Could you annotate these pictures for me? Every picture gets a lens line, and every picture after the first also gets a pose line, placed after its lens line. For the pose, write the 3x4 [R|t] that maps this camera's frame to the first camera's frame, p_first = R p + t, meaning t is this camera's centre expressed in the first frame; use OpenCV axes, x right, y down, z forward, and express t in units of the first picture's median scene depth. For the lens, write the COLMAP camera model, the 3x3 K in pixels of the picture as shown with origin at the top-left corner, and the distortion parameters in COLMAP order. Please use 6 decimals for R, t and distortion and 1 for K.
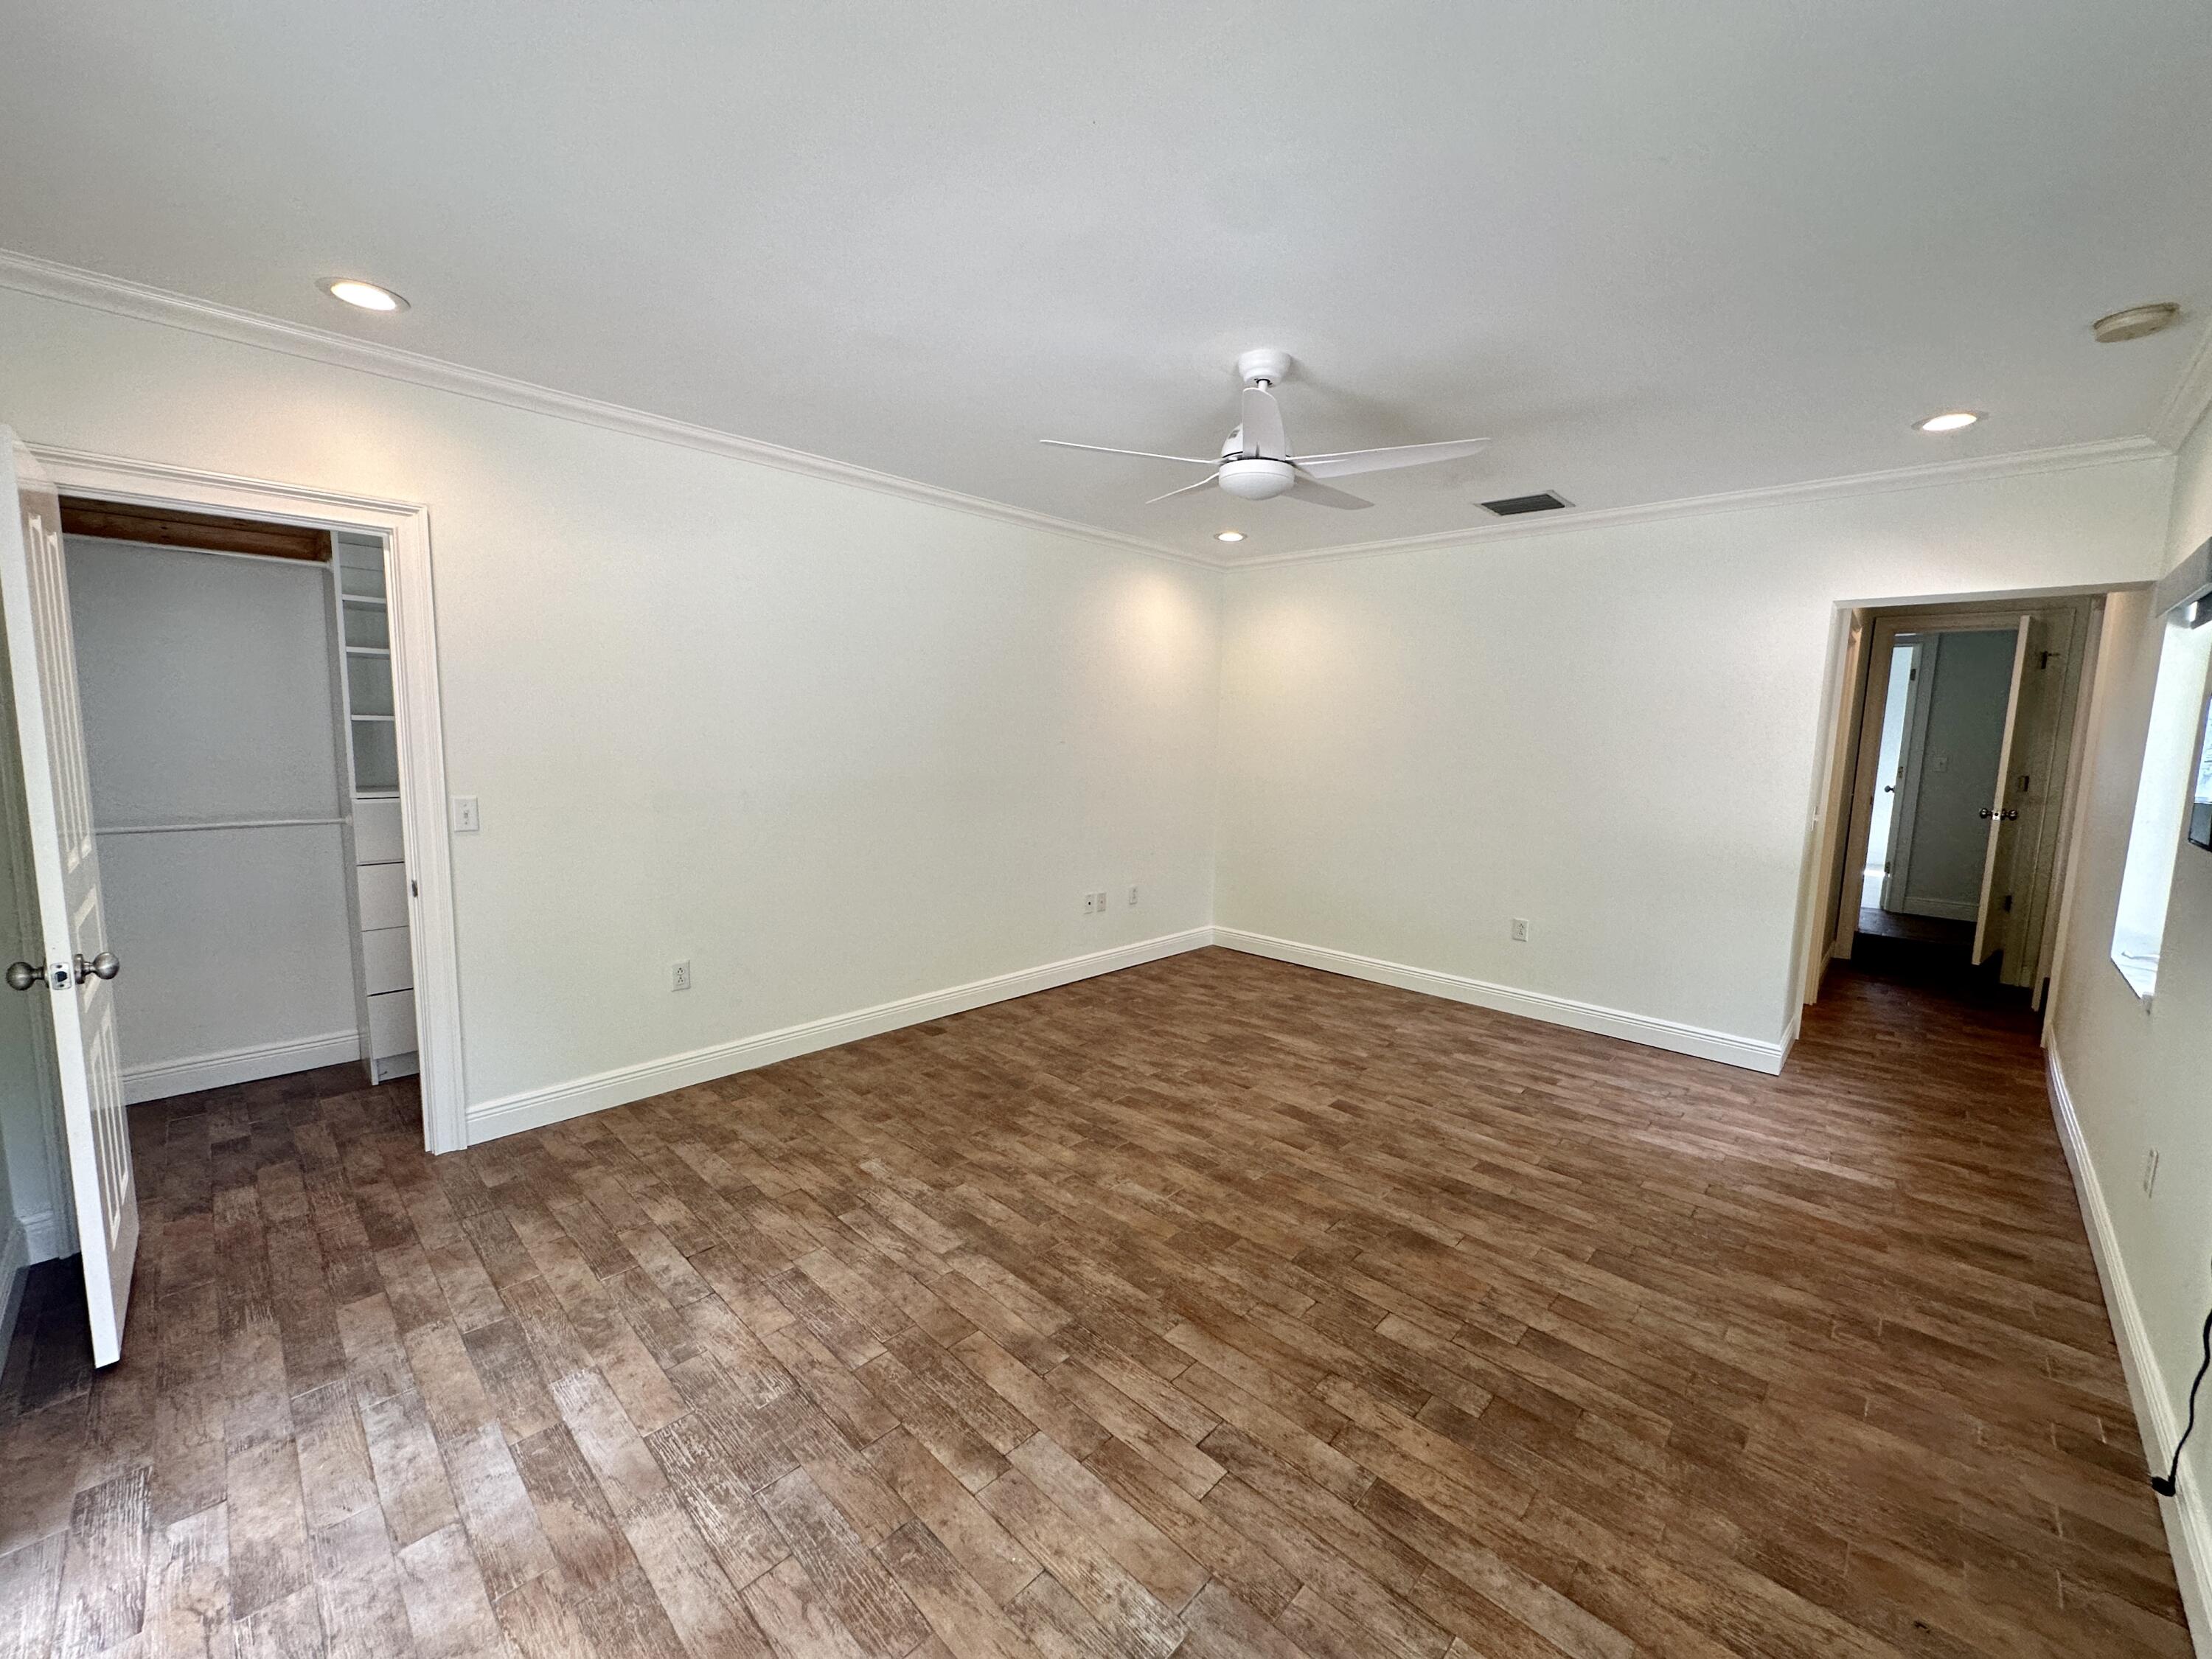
lens RADIAL K [[884.4, 0, 1096.7], [0, 884.4, 834.5], [0, 0, 1]] dist [0.002117, 0.000267]
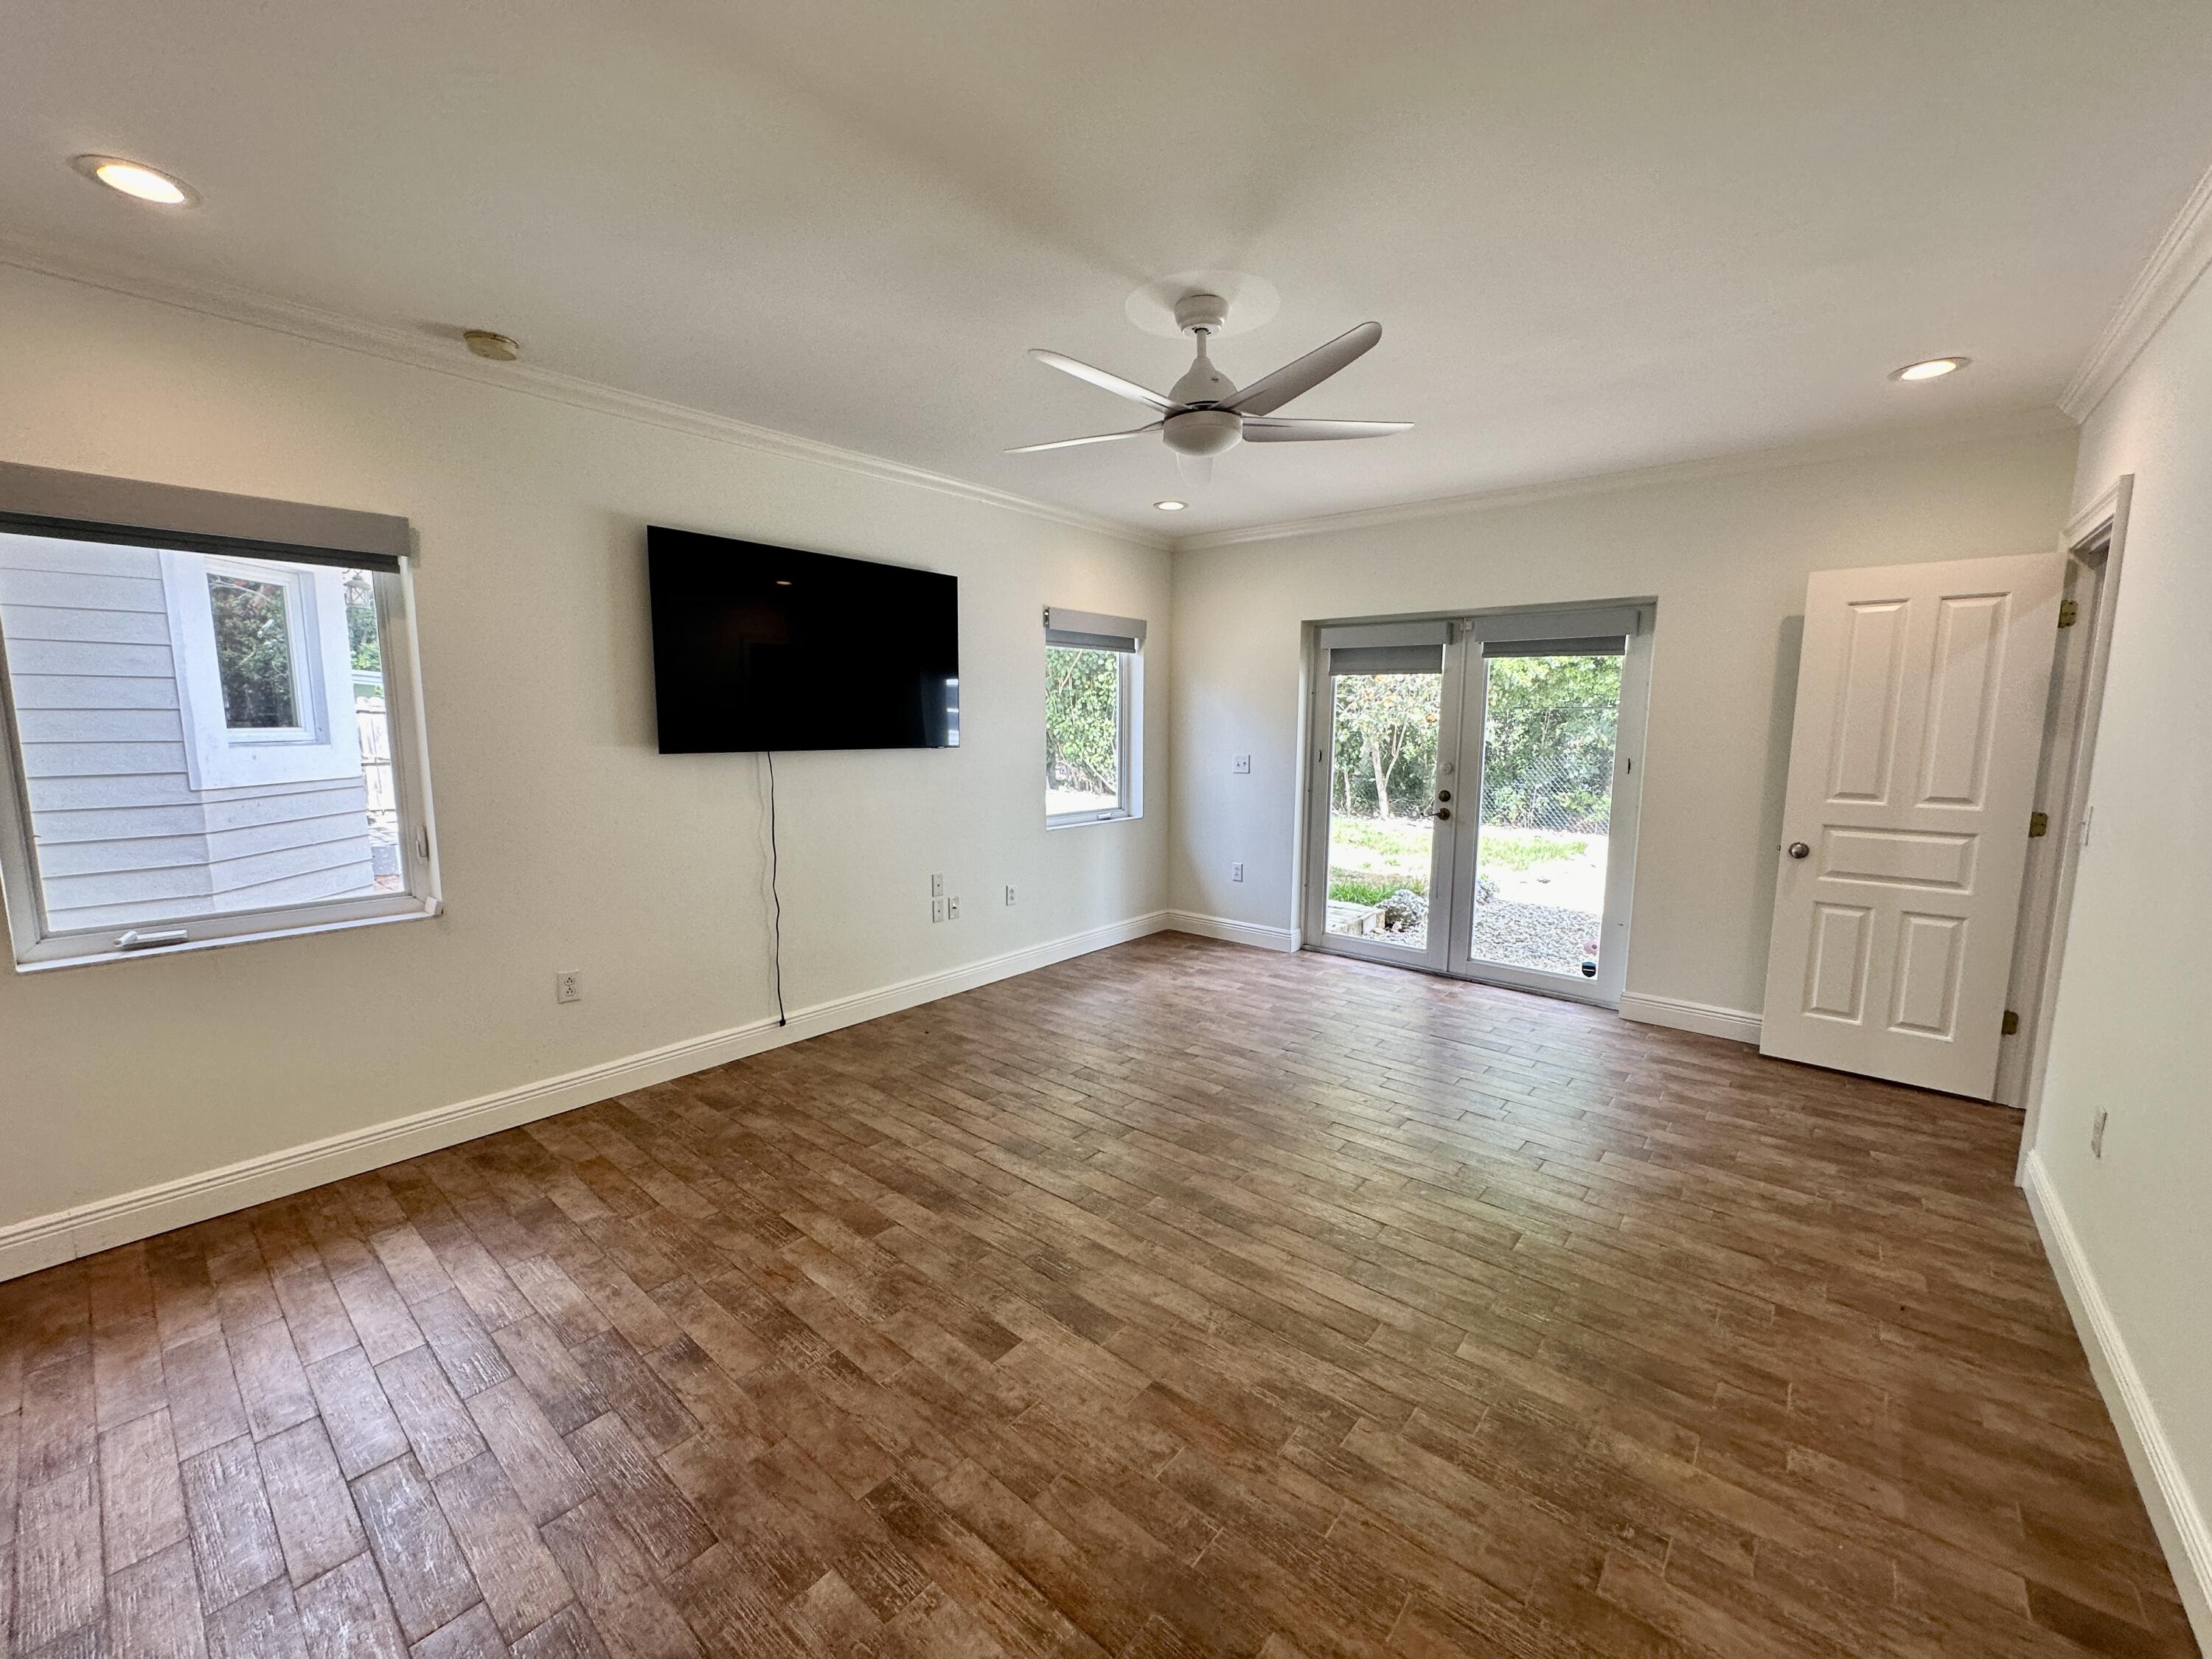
lens RADIAL K [[884.4, 0, 1102.9], [0, 884.4, 831.2], [0, 0, 1]] dist [0.002117, 0.000267]
pose [[-0.997202, -0.019204, -0.072248, 0.291910], [-0.036424, 0.968779, 0.245235, -0.184249], [0.065283, 0.247180, -0.966768, 1.688542]]
